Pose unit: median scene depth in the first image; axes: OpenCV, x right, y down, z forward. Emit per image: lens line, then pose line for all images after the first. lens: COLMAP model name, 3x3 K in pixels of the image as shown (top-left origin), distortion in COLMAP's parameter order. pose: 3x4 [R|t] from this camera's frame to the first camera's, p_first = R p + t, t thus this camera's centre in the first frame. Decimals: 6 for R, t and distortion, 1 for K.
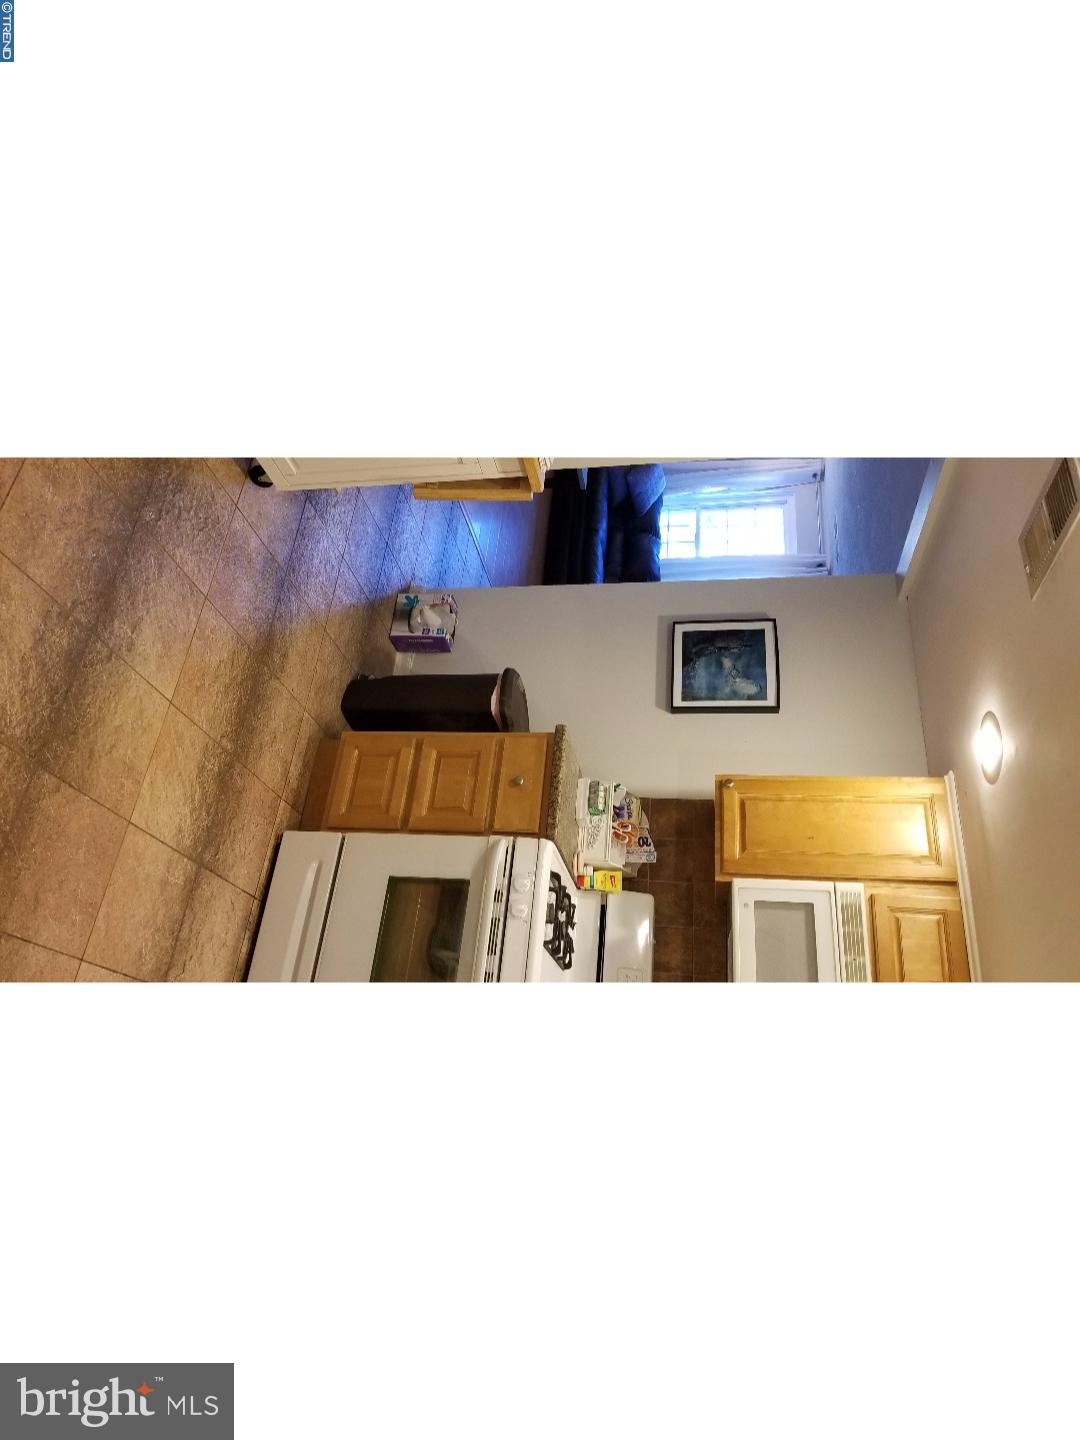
lens RADIAL K [[836.1, 0, 553.3], [0, 836.1, 722.0], [0, 0, 1]] dist [0.013711, -0.020686]
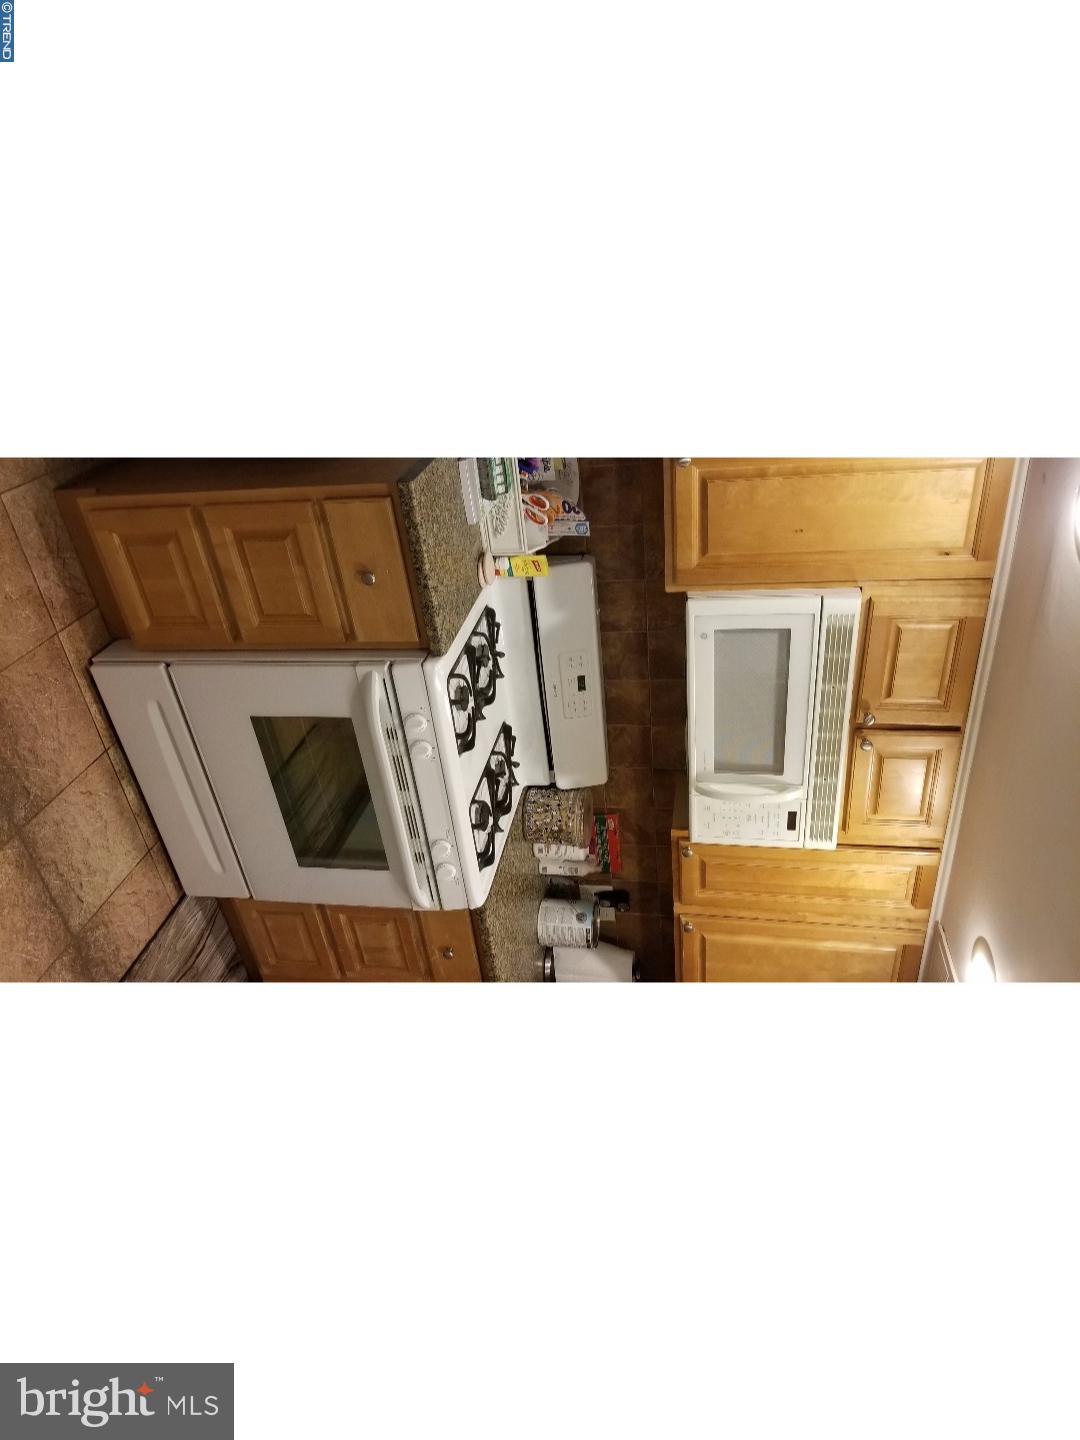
lens RADIAL K [[836.1, 0, 557.0], [0, 836.1, 738.3], [0, 0, 1]] dist [0.013711, -0.020686]
pose [[0.985040, -0.148922, -0.086711, 0.149533], [0.152075, 0.514548, 0.843868, -0.413641], [-0.081054, -0.844430, 0.529498, 0.522981]]
